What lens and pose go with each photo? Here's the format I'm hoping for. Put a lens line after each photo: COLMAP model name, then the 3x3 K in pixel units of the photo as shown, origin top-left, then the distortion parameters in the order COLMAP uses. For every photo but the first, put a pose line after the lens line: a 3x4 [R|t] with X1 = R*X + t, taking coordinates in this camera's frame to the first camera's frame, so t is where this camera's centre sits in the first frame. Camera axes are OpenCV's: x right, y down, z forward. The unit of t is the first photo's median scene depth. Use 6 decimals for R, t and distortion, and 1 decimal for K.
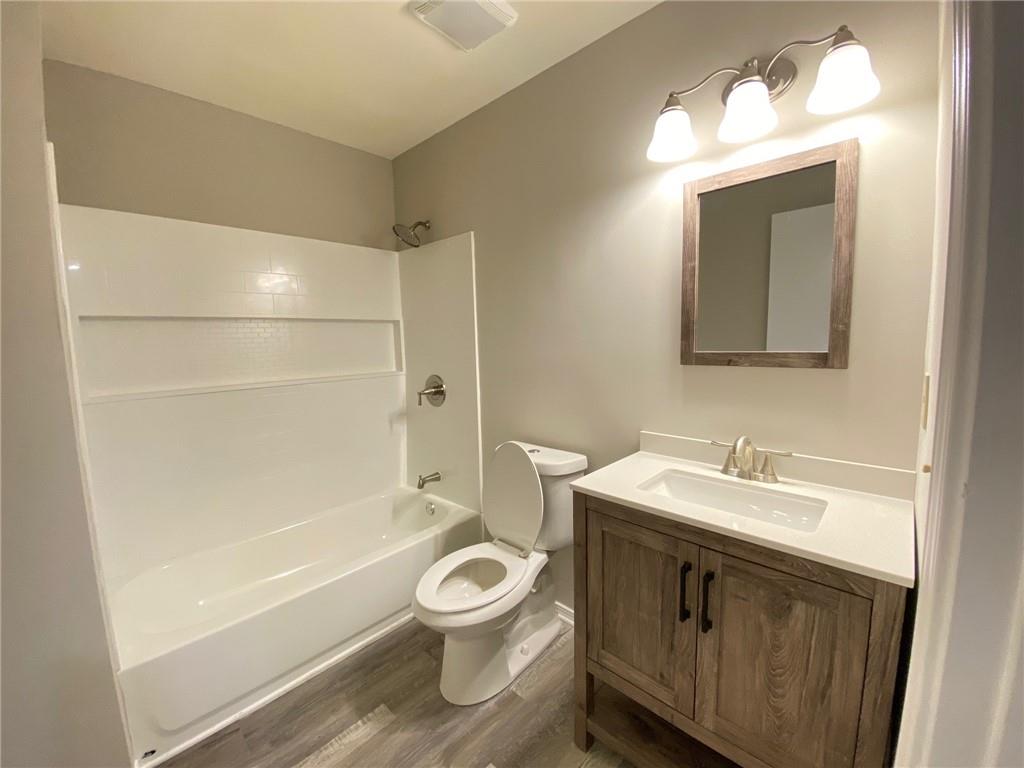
lens RADIAL K [[417.5, 0, 512.7], [0, 417.5, 379.0], [0, 0, 1]] dist [0.016745, -0.018225]
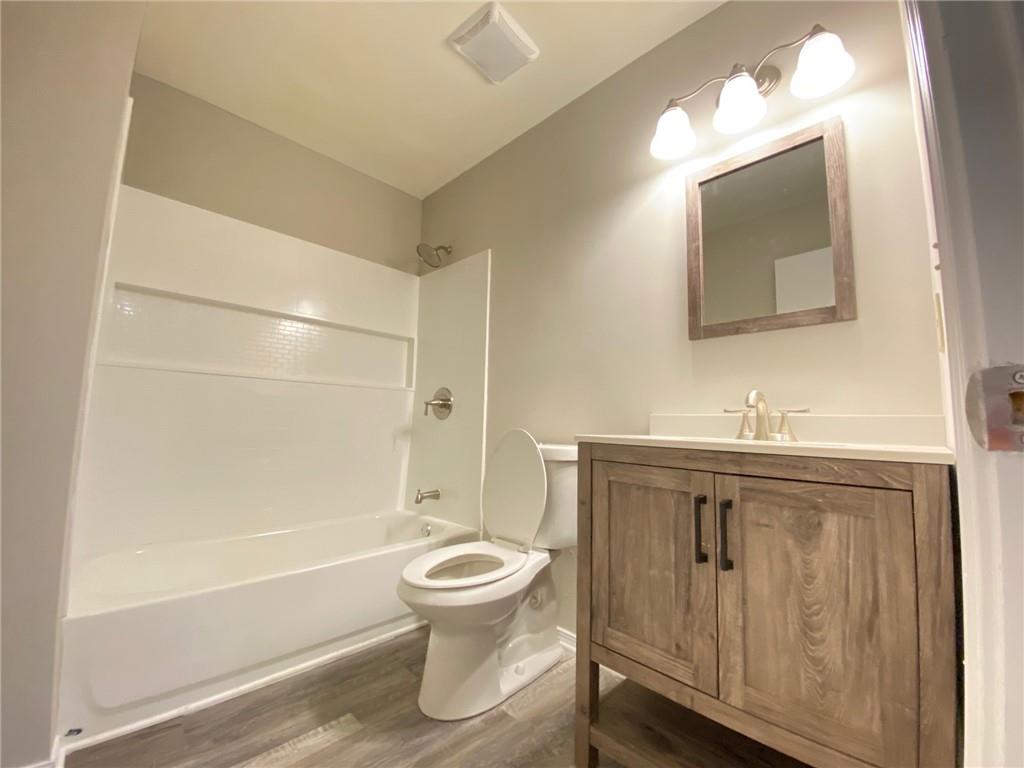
lens RADIAL K [[417.5, 0, 512.7], [0, 417.5, 379.0], [0, 0, 1]] dist [0.016745, -0.018225]
pose [[0.998435, 0.046106, -0.031665, 0.018644], [-0.051776, 0.976022, -0.211423, 0.321555], [0.021158, 0.212731, 0.976882, 0.037169]]
